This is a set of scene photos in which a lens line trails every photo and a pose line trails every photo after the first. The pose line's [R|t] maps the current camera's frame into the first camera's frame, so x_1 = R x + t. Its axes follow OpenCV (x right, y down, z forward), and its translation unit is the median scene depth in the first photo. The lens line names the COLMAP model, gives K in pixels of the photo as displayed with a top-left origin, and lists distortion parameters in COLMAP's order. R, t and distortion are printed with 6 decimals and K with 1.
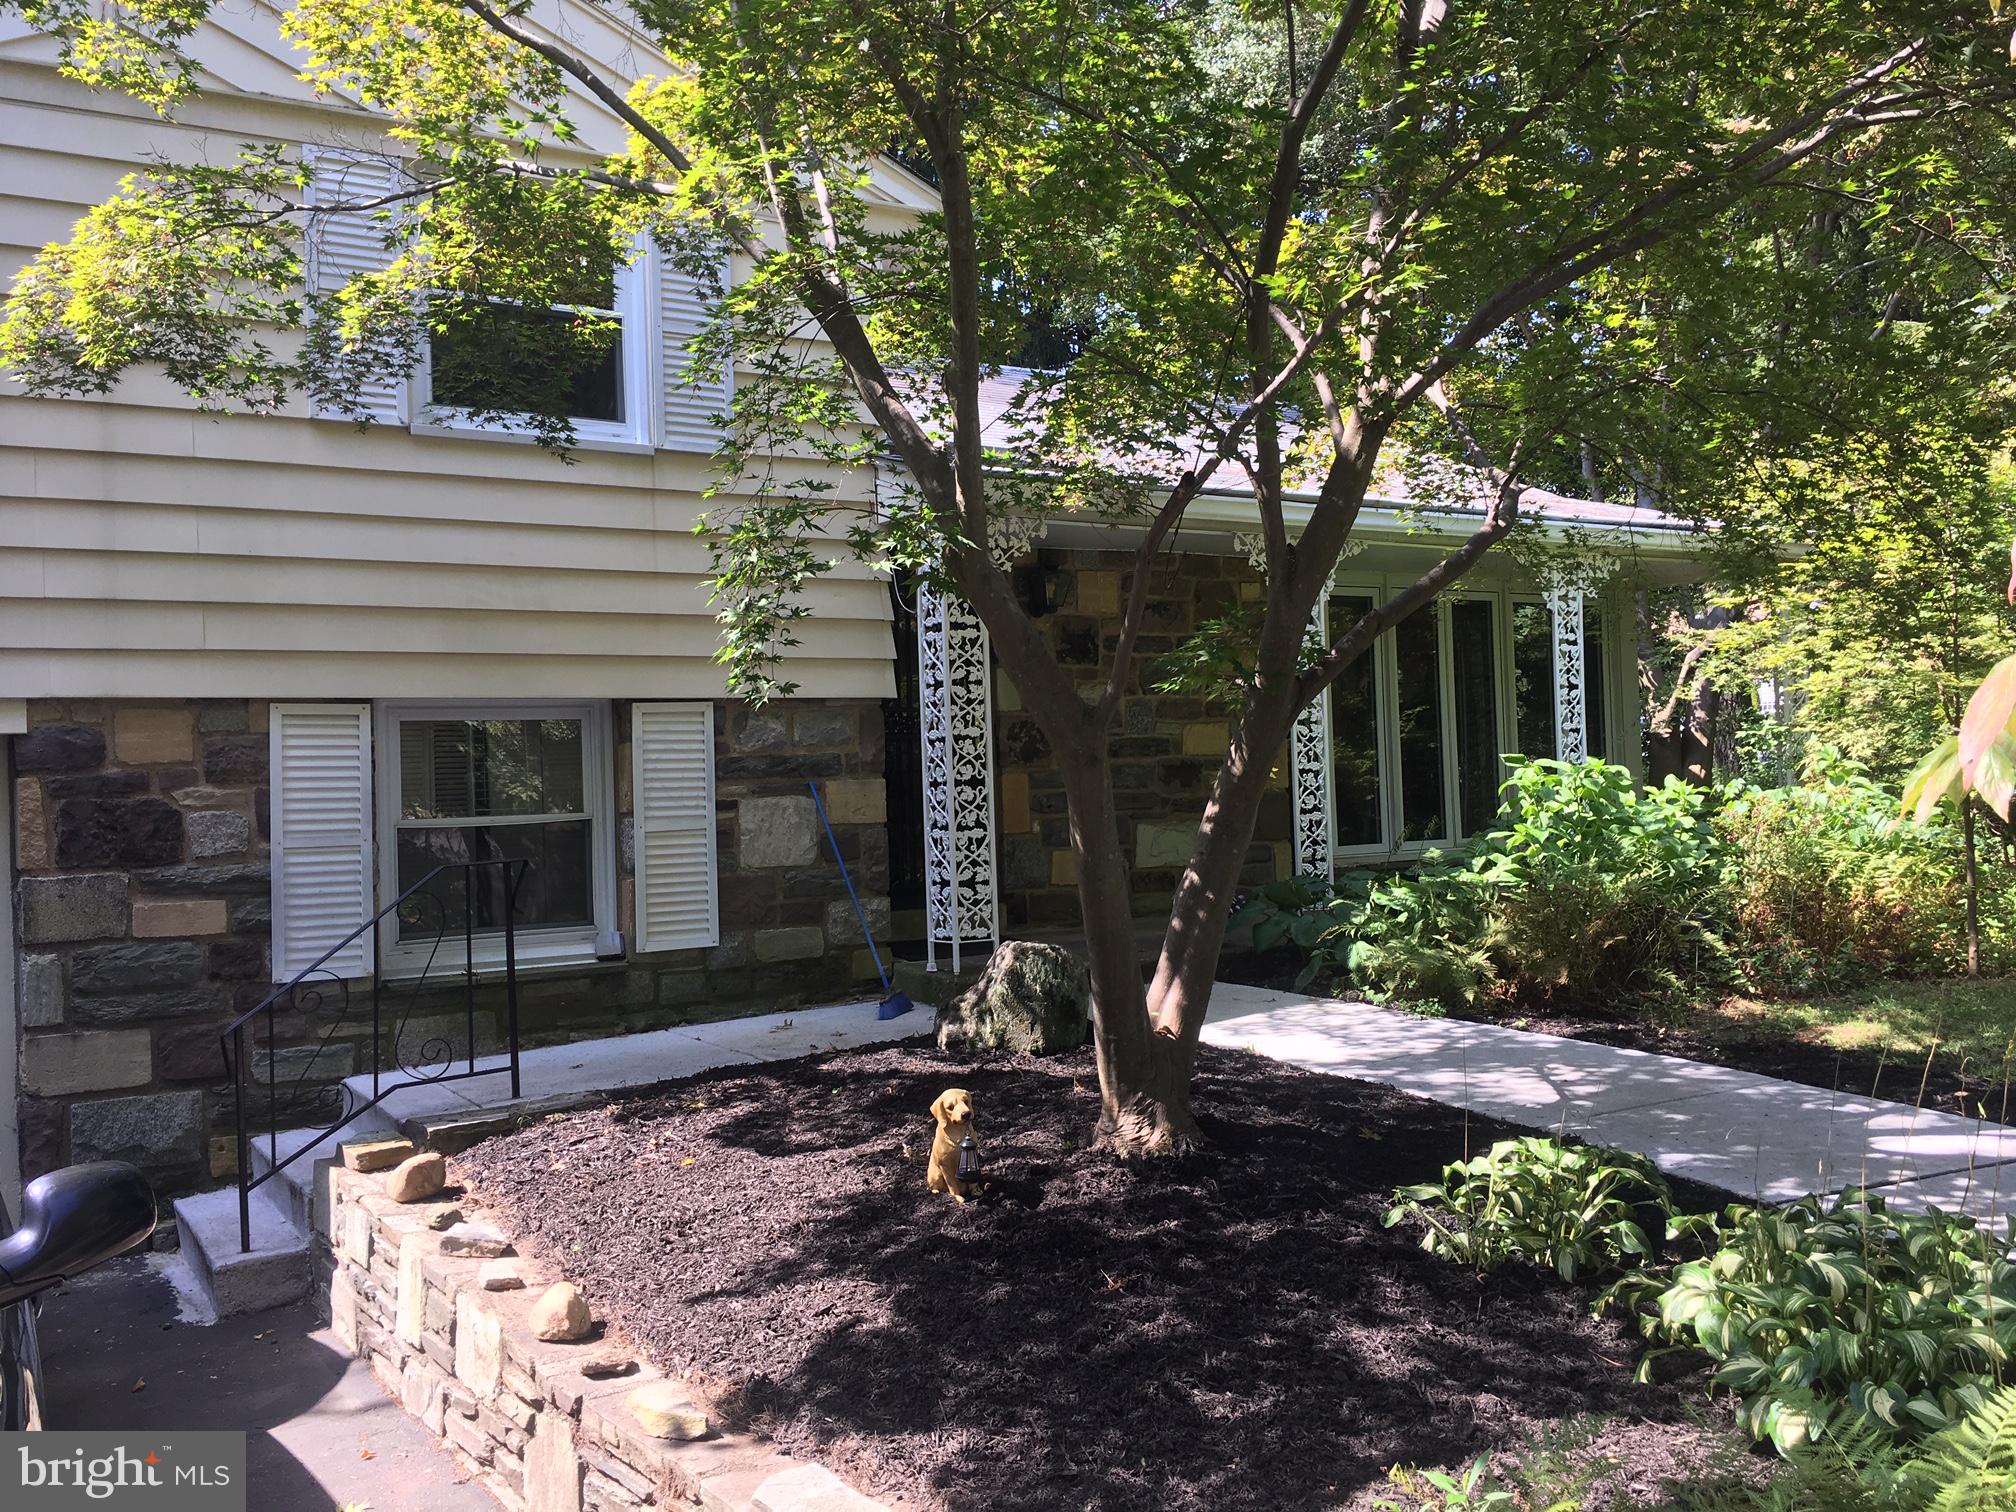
lens RADIAL K [[1741.8, 0, 1006.6], [0, 1741.8, 756.3], [0, 0, 1]] dist [0.007900, 0.003028]
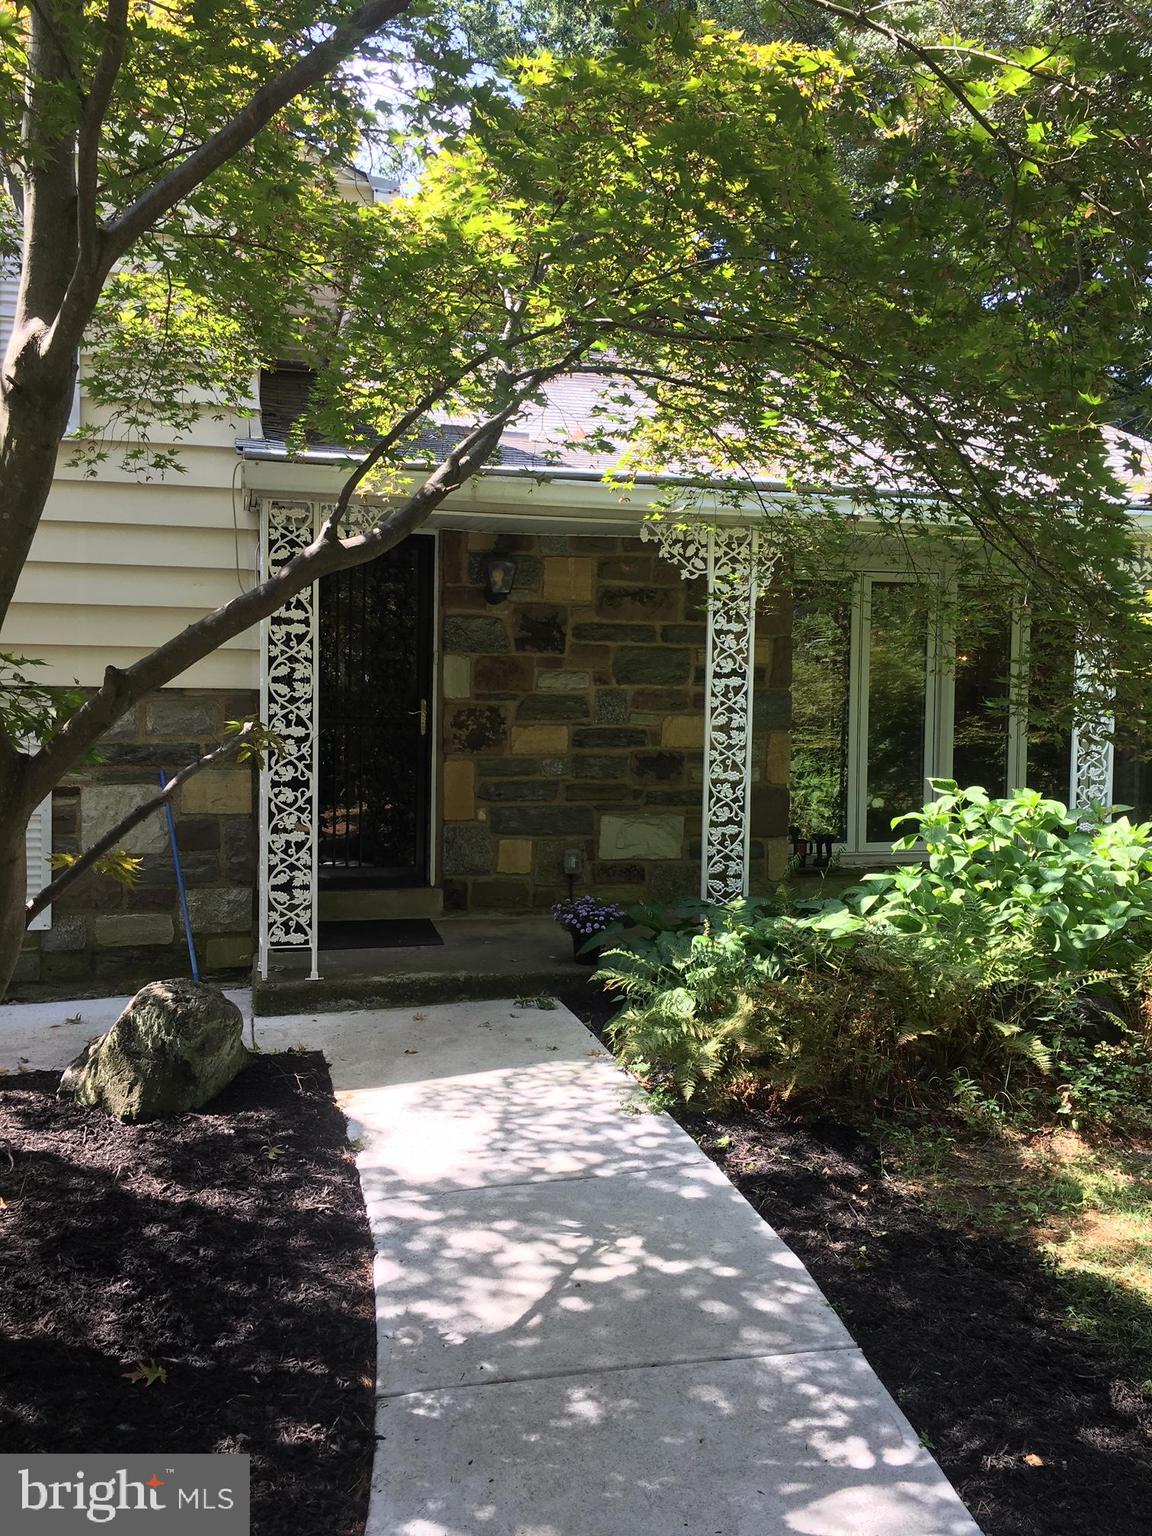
lens RADIAL K [[1327.1, 0, 576.8], [0, 1327.1, 766.6], [0, 0, 1]] dist [0.007900, 0.003028]
pose [[0.955834, 0.060342, -0.287646, 0.340775], [-0.039112, 0.996107, 0.078996, -0.058697], [0.291293, -0.064256, 0.954473, 0.343296]]
